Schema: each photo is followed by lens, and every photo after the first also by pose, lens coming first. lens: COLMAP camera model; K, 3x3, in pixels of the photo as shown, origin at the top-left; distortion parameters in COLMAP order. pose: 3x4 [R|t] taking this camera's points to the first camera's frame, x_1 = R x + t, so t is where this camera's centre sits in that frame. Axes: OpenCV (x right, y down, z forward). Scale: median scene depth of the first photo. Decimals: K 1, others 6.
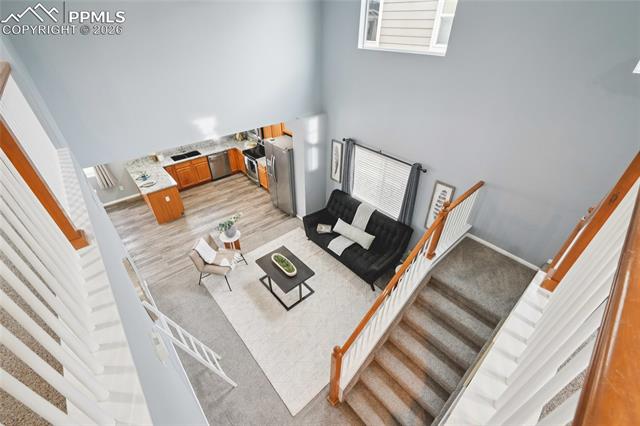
lens RADIAL K [[271.1, 0, 320.1], [0, 271.1, 208.9], [0, 0, 1]] dist [-0.006179, 0.003010]
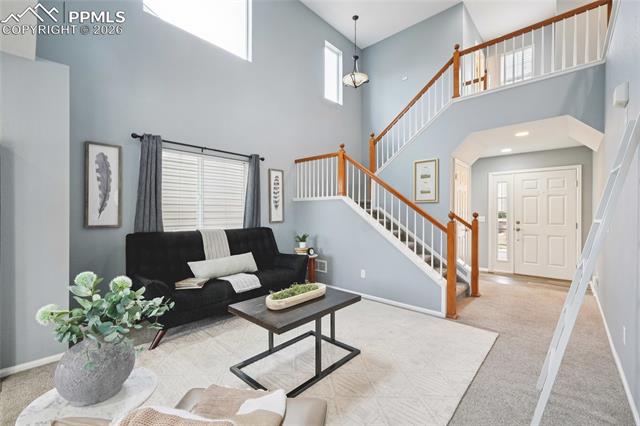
lens RADIAL K [[271.1, 0, 320.2], [0, 271.1, 212.7], [0, 0, 1]] dist [-0.006179, 0.003010]
pose [[-0.101535, -0.007650, 0.994803, -0.495629], [0.559255, 0.826565, 0.063437, 0.064250], [-0.822754, 0.562789, -0.079647, 0.755018]]
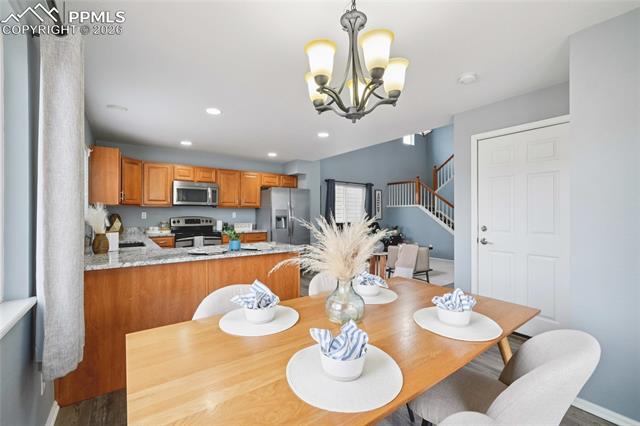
lens RADIAL K [[271.1, 0, 320.7], [0, 271.1, 212.6], [0, 0, 1]] dist [-0.006179, 0.003010]
pose [[0.090303, -0.004591, 0.995904, -1.157695], [0.561678, 0.826013, -0.047122, -0.070577], [-0.822413, 0.563633, 0.077170, 0.939117]]
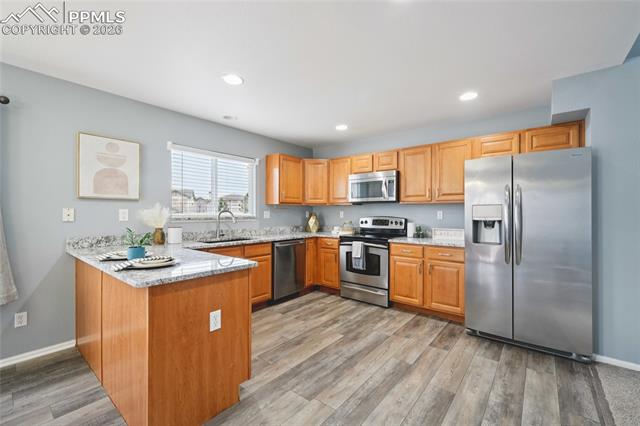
lens RADIAL K [[271.1, 0, 321.2], [0, 271.1, 213.5], [0, 0, 1]] dist [-0.006179, 0.003010]
pose [[0.985851, -0.004797, 0.167557, -0.562128], [0.097979, 0.827541, -0.552789, 0.035236], [-0.136008, 0.561384, 0.816302, 0.795257]]
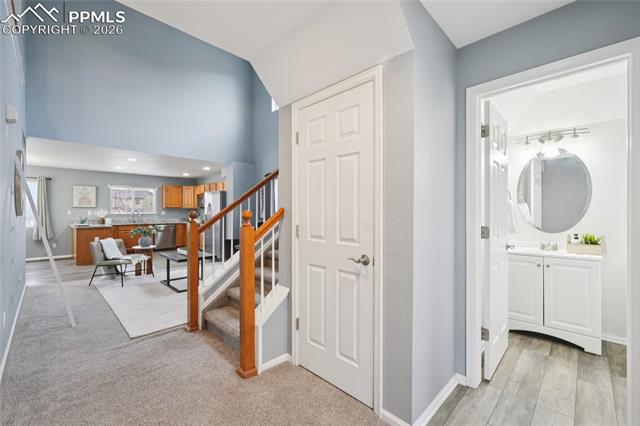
lens RADIAL K [[271.1, 0, 318.8], [0, 271.1, 211.3], [0, 0, 1]] dist [-0.006179, 0.003010]
pose [[0.997896, -0.005947, 0.064560, 0.228785], [0.041557, 0.823000, -0.566520, 0.540721], [-0.049764, 0.568011, 0.821515, 0.068225]]
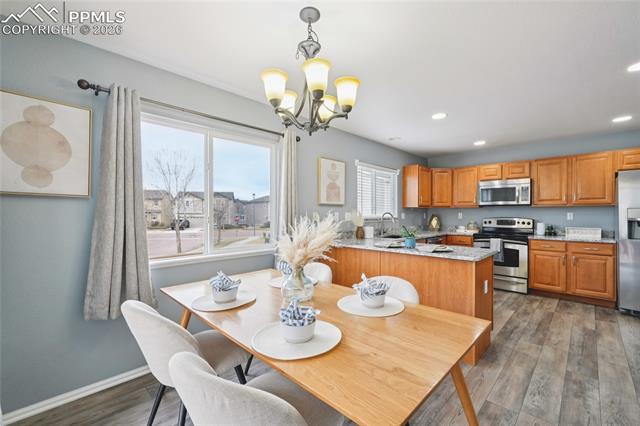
lens RADIAL K [[271.1, 0, 320.0], [0, 271.1, 214.8], [0, 0, 1]] dist [-0.006179, 0.003010]
pose [[0.997668, -0.007465, 0.067844, -0.920733], [0.044157, 0.828547, -0.558176, 0.094165], [-0.052045, 0.559870, 0.826944, 0.699599]]
